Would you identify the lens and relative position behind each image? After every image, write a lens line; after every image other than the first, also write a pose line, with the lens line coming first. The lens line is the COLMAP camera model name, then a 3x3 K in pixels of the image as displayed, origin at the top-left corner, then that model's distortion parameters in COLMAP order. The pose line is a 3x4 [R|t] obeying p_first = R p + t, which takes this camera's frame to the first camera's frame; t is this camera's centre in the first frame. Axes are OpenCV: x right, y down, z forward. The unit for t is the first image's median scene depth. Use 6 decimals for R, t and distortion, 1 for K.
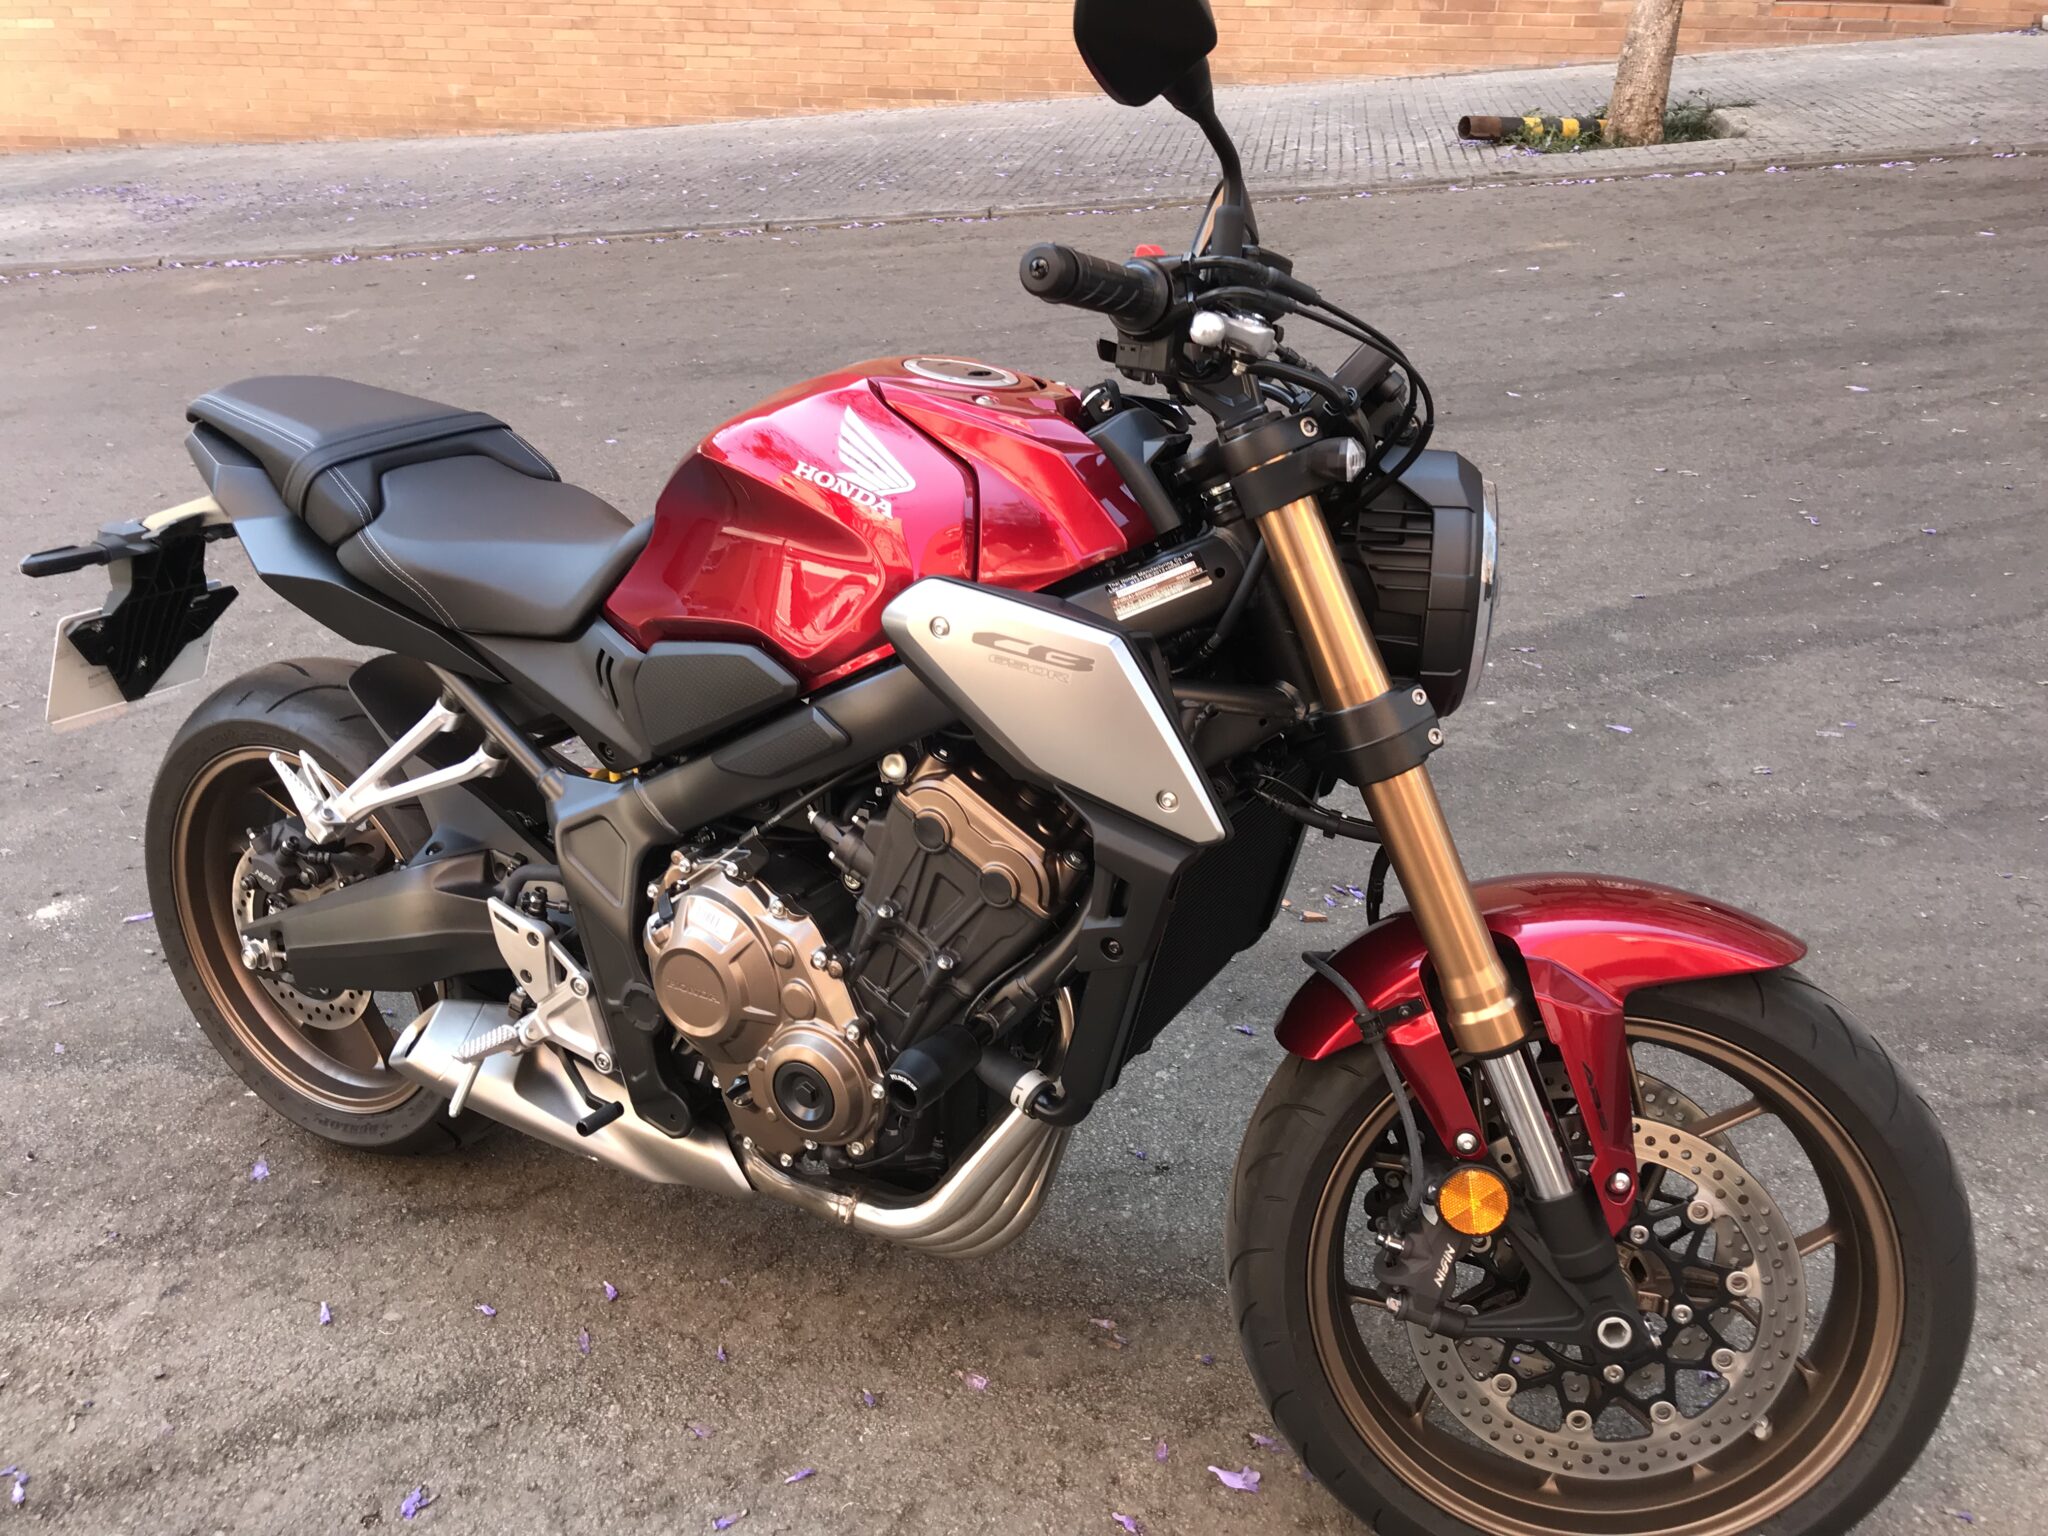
lens RADIAL K [[1741.4, 0, 1012.6], [0, 1741.4, 757.1], [0, 0, 1]] dist [-0.001597, 0.011023]
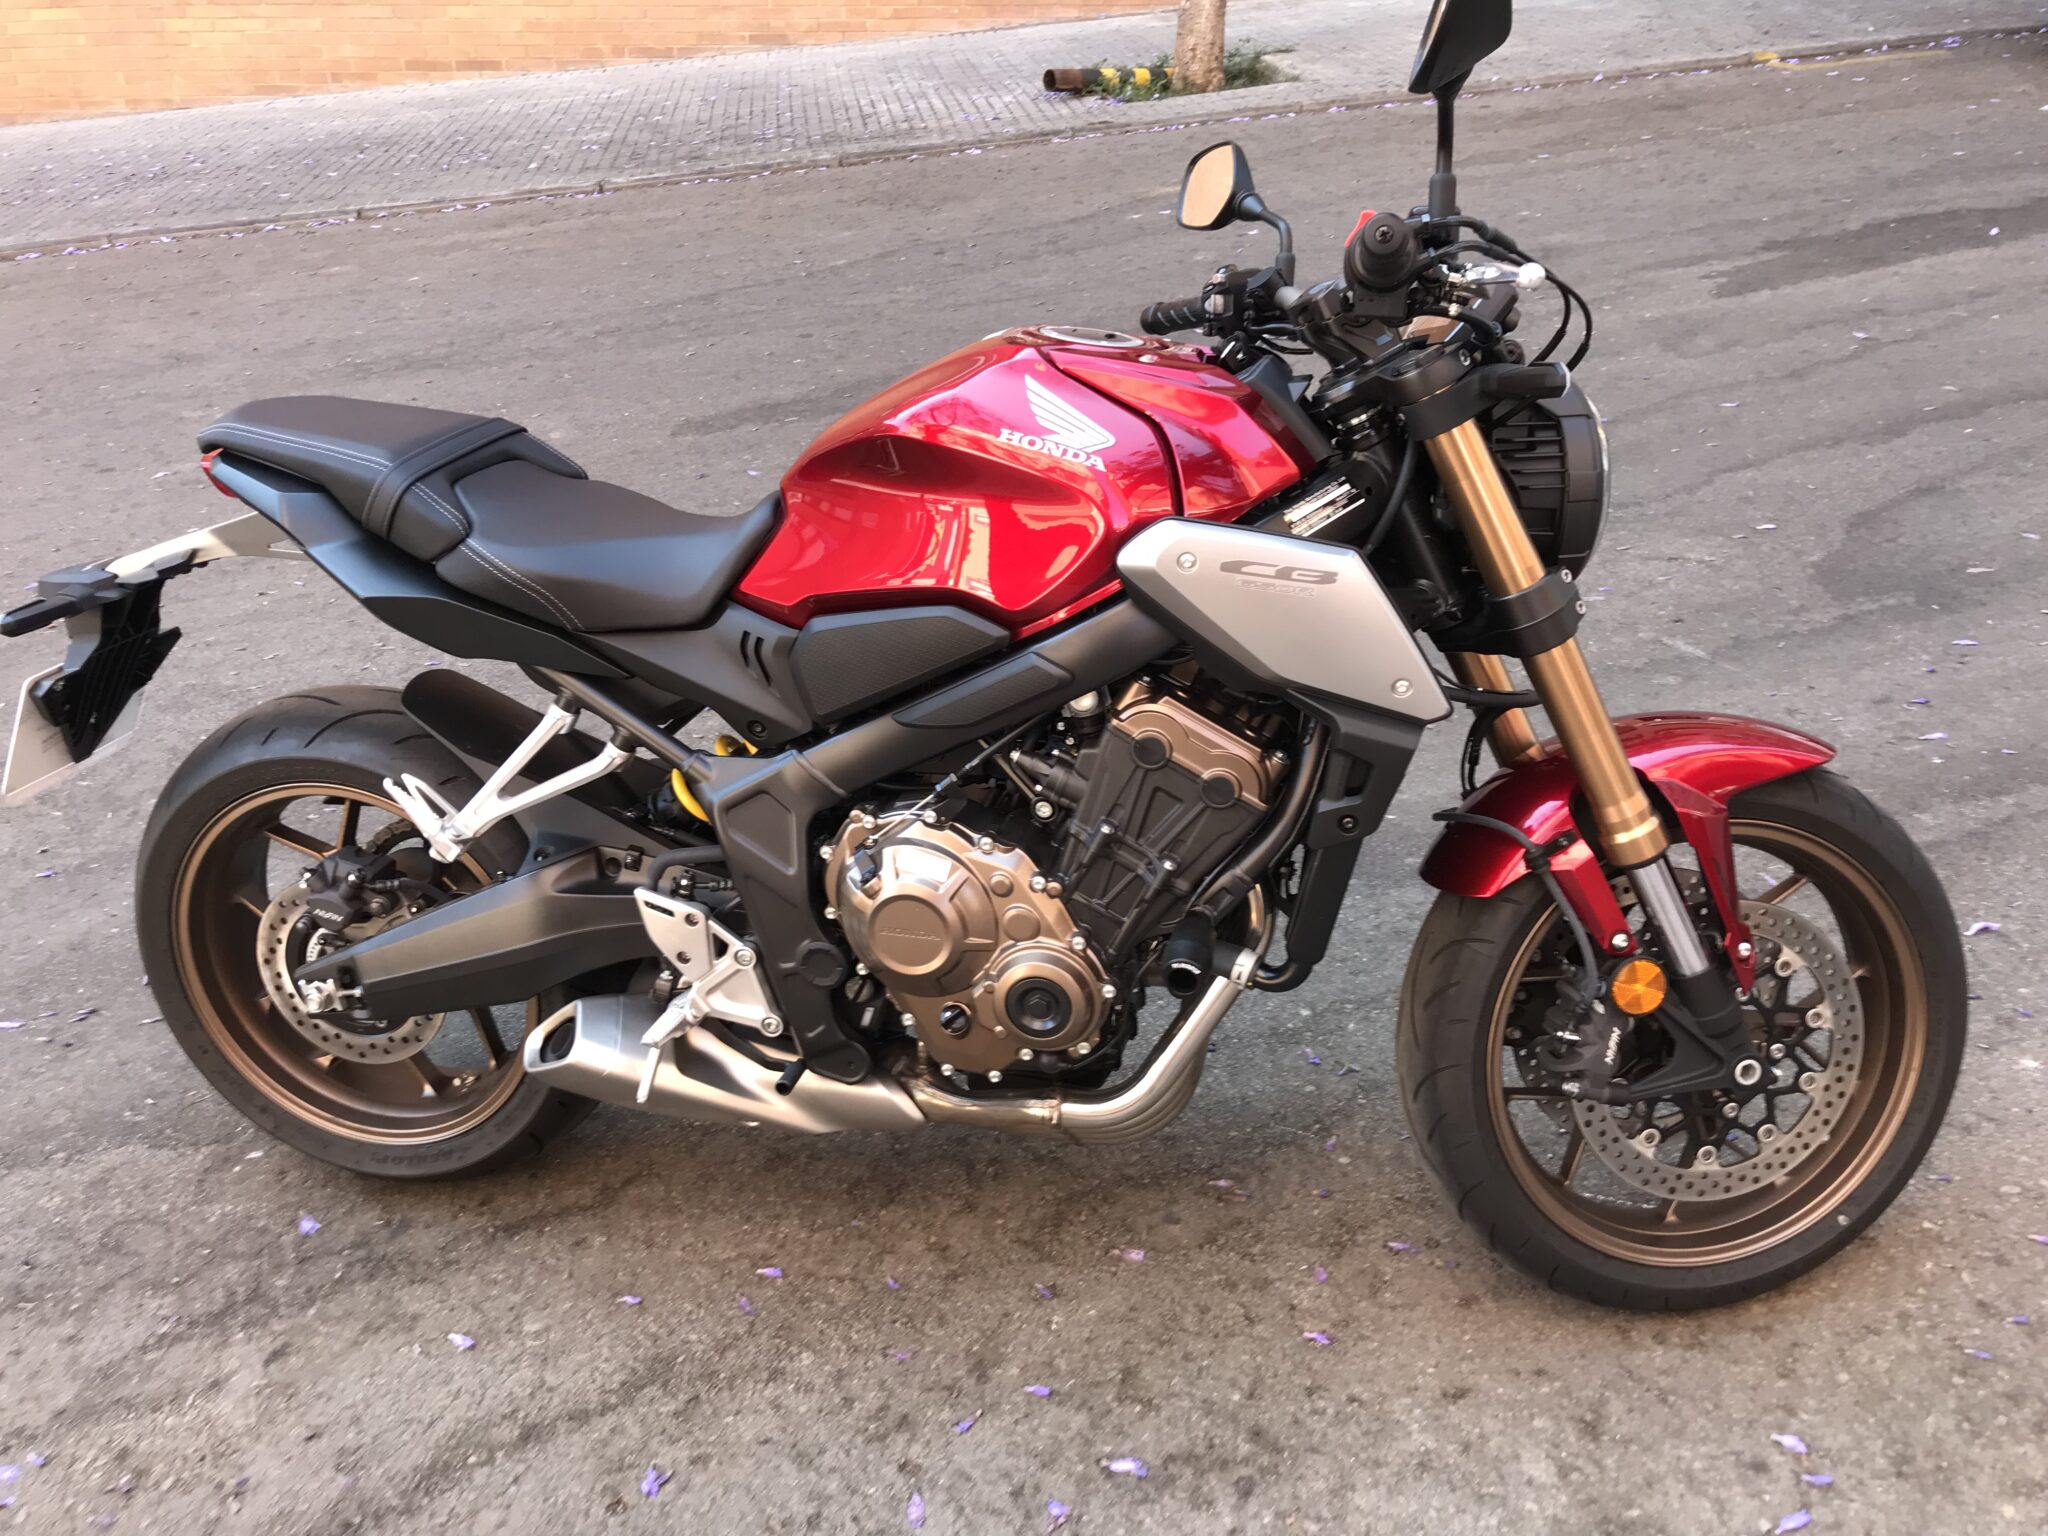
lens RADIAL K [[1741.4, 0, 1042.4], [0, 1741.4, 756.9], [0, 0, 1]] dist [-0.001597, 0.011023]
pose [[0.955881, -0.137897, 0.259378, -0.330561], [0.132156, 0.990440, 0.039530, -0.004798], [-0.262349, -0.003507, 0.964967, -0.047185]]
